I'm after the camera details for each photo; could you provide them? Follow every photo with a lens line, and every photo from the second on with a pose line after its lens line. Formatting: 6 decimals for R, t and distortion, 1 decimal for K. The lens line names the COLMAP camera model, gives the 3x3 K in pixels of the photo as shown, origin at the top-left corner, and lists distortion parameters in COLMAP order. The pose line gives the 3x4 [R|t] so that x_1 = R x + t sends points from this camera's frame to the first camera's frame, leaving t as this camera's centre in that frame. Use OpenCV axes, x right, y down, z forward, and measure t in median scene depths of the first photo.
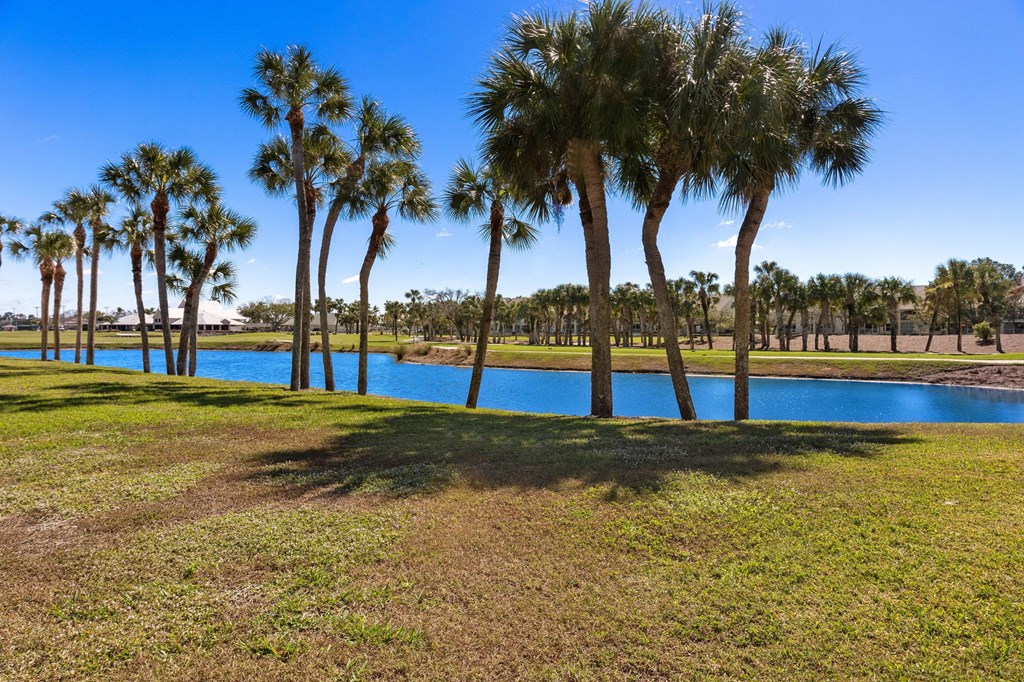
lens RADIAL K [[673.6, 0, 507.6], [0, 673.6, 335.3], [0, 0, 1]] dist [0.006256, 0.002236]
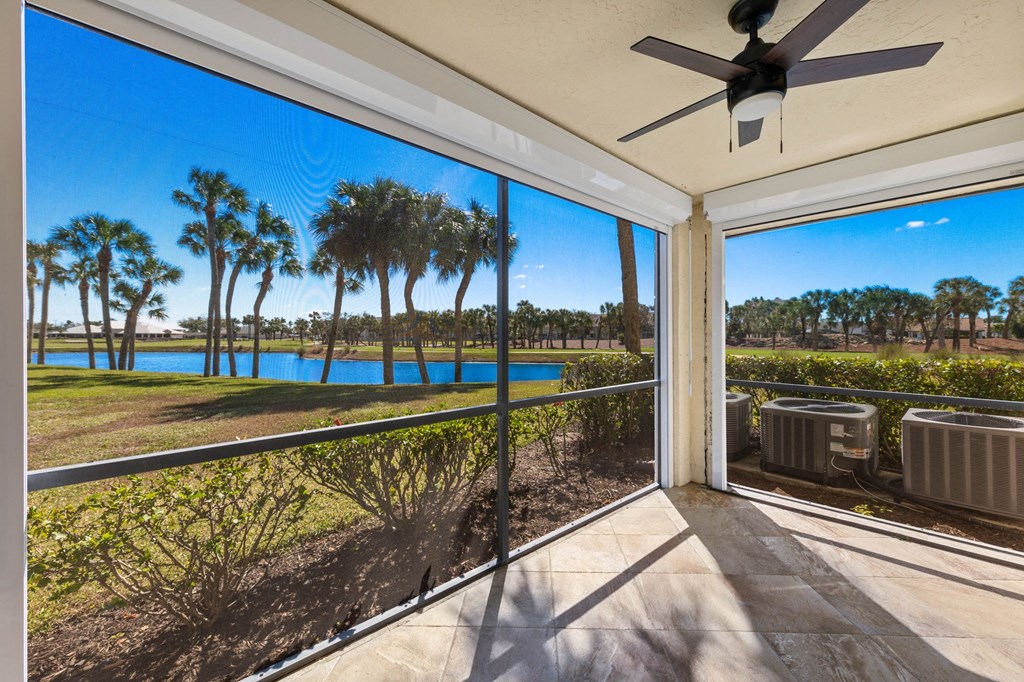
lens RADIAL K [[401.8, 0, 518.8], [0, 401.8, 332.5], [0, 0, 1]] dist [0.003056, -0.000378]
pose [[0.949253, 0.003043, 0.314499, 0.057455], [0.002891, 0.999827, -0.018400, -0.002578], [-0.314500, 0.018375, 0.949080, -0.100904]]
